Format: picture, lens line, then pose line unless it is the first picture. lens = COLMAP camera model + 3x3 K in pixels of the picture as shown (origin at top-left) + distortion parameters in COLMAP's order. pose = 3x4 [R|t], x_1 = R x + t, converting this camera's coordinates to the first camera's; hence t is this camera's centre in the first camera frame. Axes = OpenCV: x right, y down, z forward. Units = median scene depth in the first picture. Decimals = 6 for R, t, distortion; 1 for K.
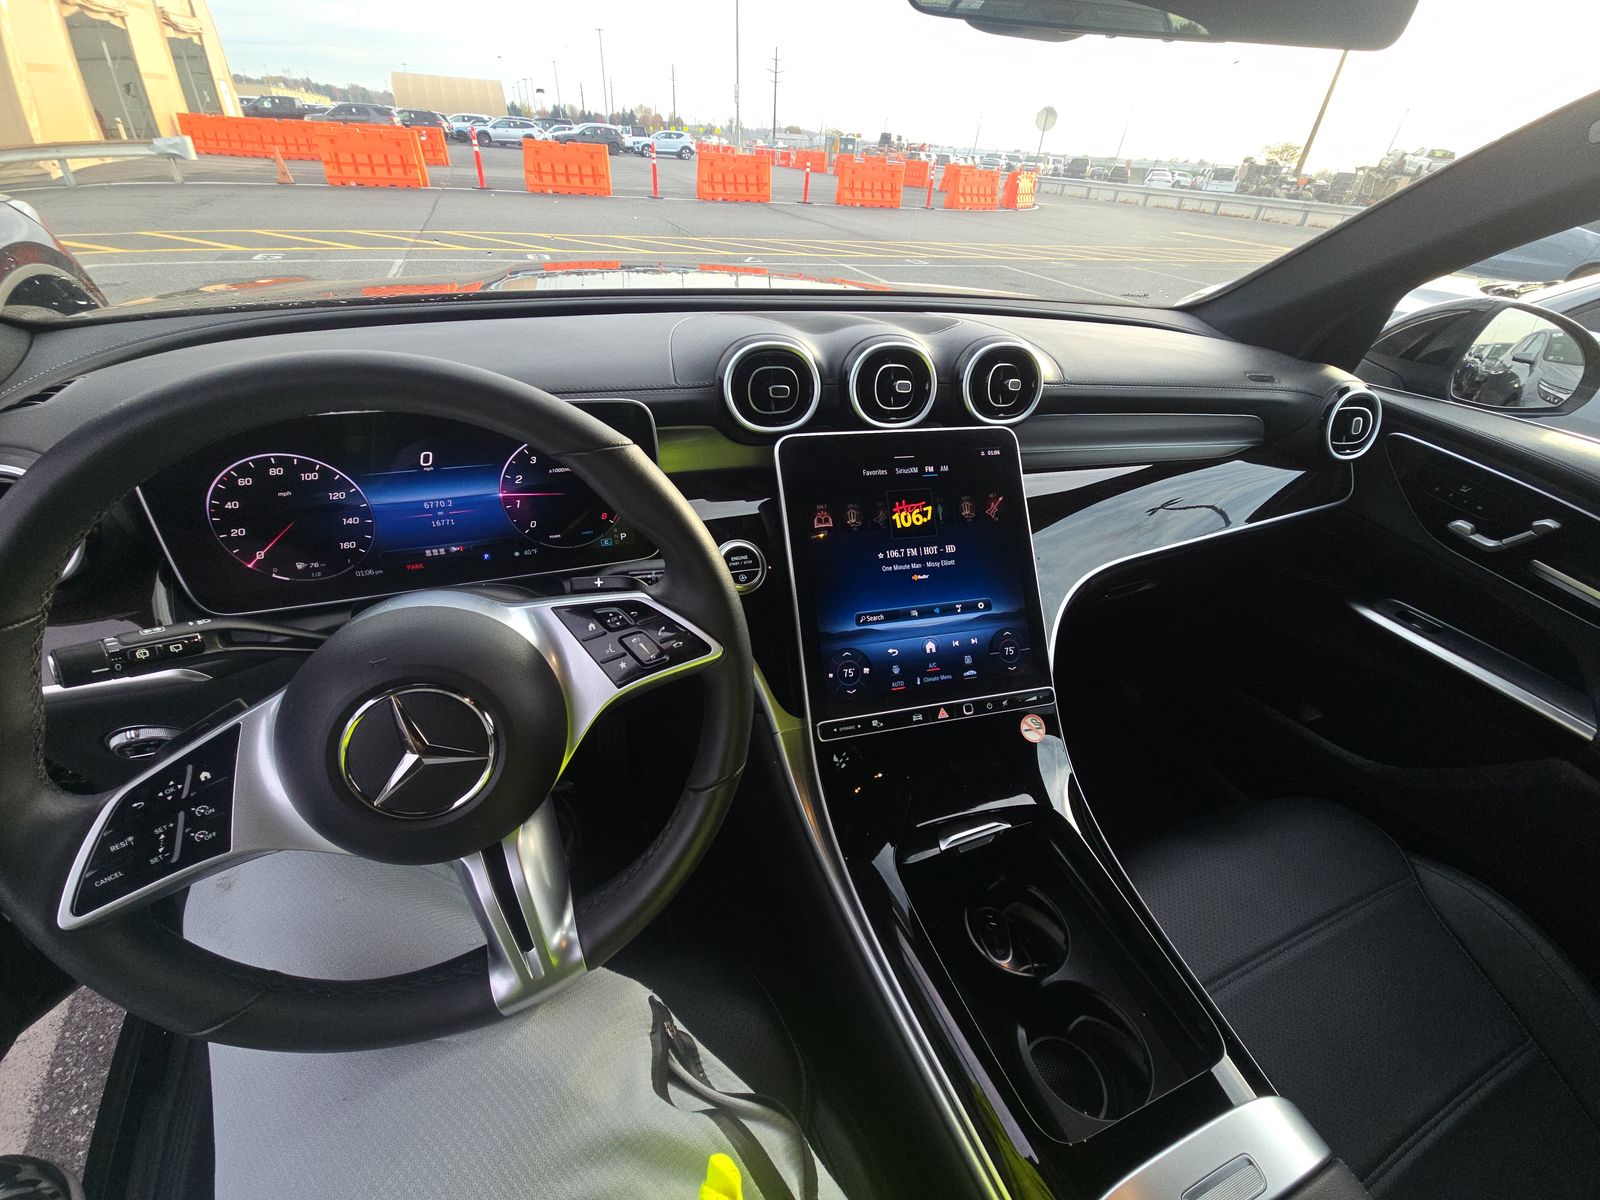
lens RADIAL K [[642.6, 0, 800.0], [0, 642.6, 600.0], [0, 0, 1]] dist [-0.000680, -0.004546]
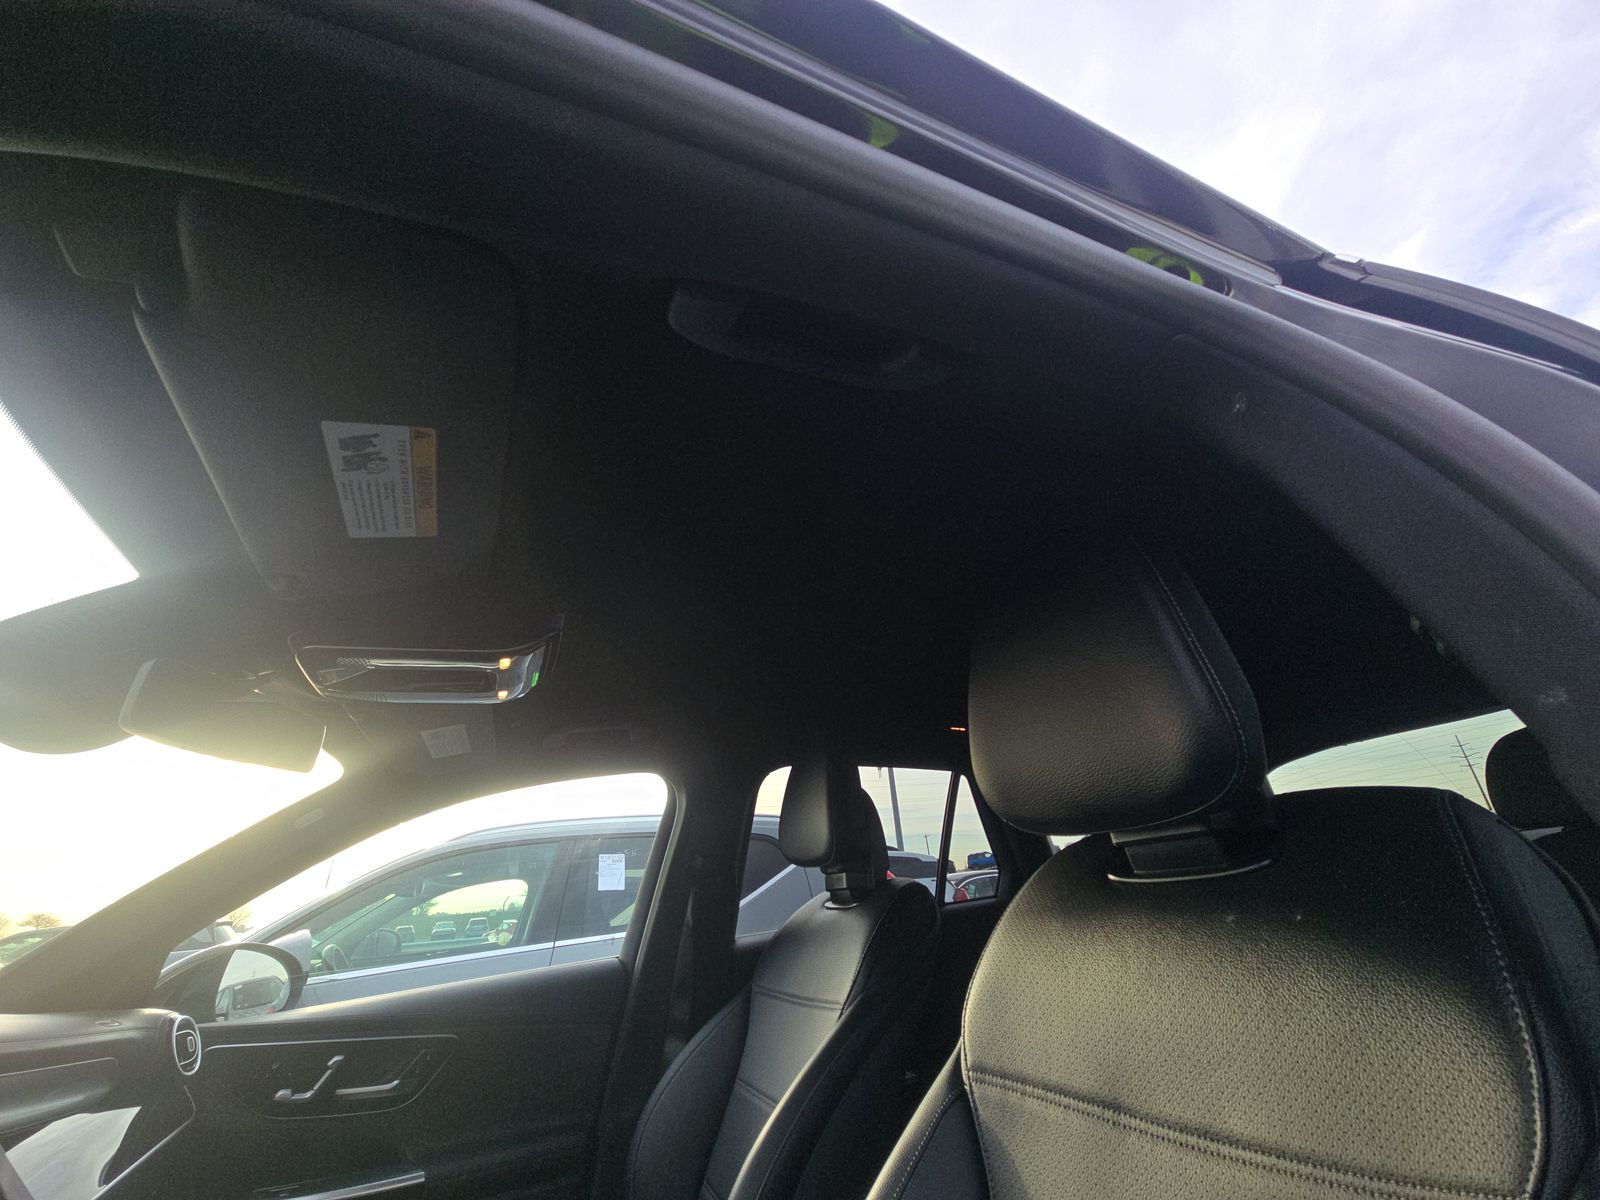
lens RADIAL K [[635.2, 0, 791.5], [0, 635.2, 595.4], [0, 0, 1]] dist [0.018759, -0.011488]
pose [[-0.030688, 0.381137, 0.924009, -1.083376], [0.630170, 0.724946, -0.278099, 0.287322], [-0.775850, 0.573749, -0.262428, -0.136568]]
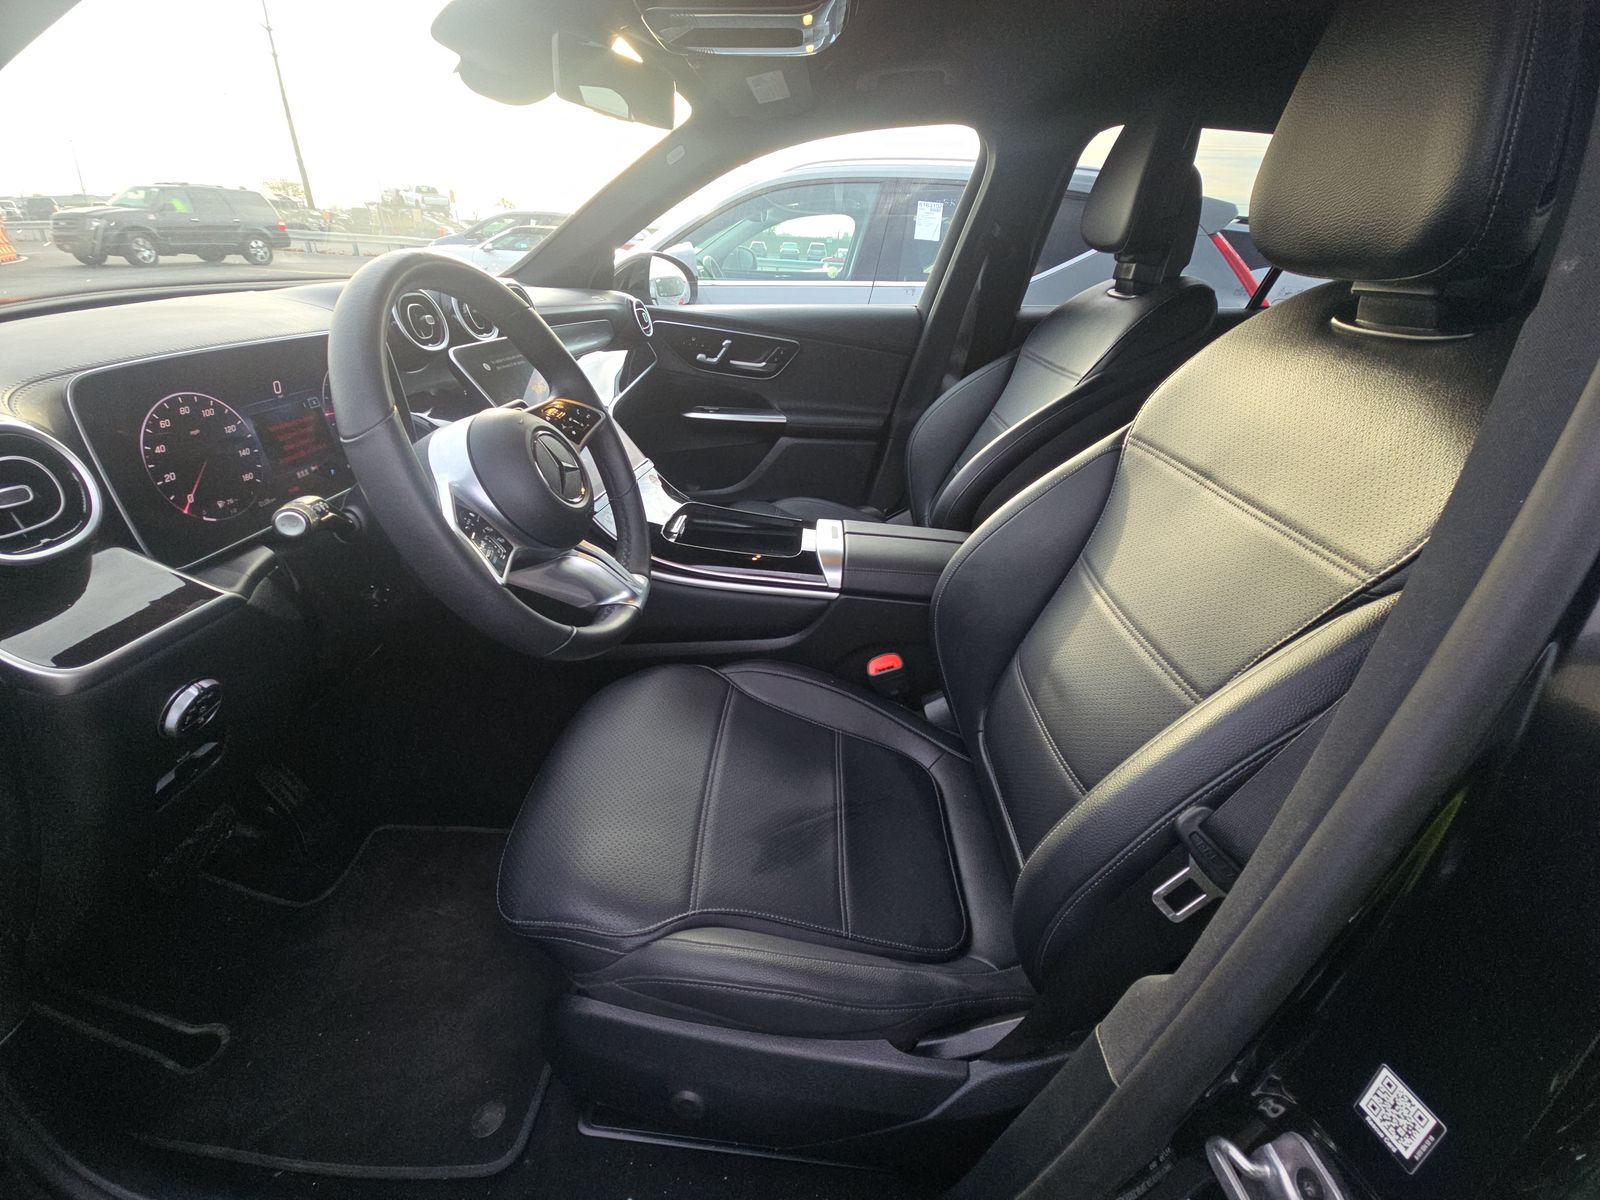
lens RADIAL K [[635.2, 0, 791.5], [0, 635.2, 595.4], [0, 0, 1]] dist [0.018759, -0.011488]
pose [[0.410504, -0.467156, 0.783104, -1.399907], [0.500962, 0.833126, 0.234391, 0.324488], [-0.761921, 0.296087, 0.576029, -0.320085]]
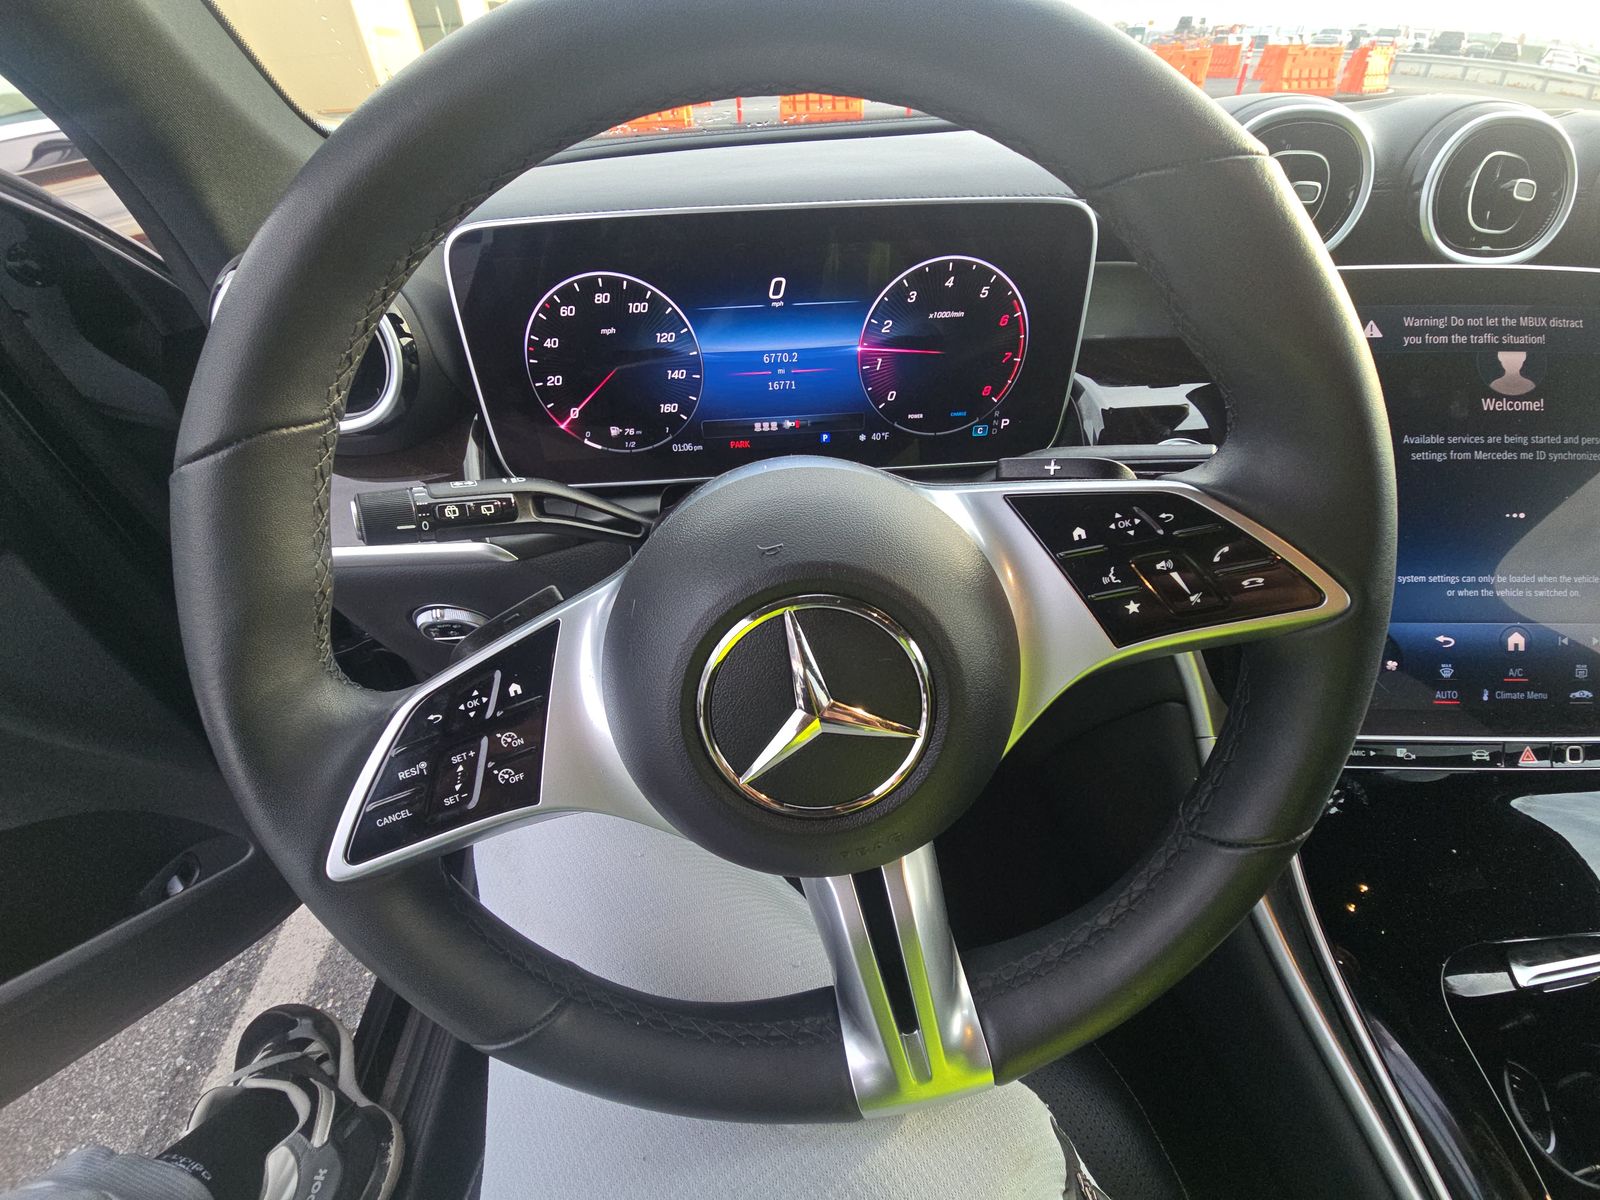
lens RADIAL K [[641.4, 0, 792.1], [0, 641.4, 602.3], [0, 0, 1]] dist [0.007939, -0.014742]
pose [[0.945090, 0.125788, -0.301632, -0.327345], [-0.100394, 0.990077, 0.098327, 0.061307], [0.311008, -0.062646, 0.948340, 0.321308]]
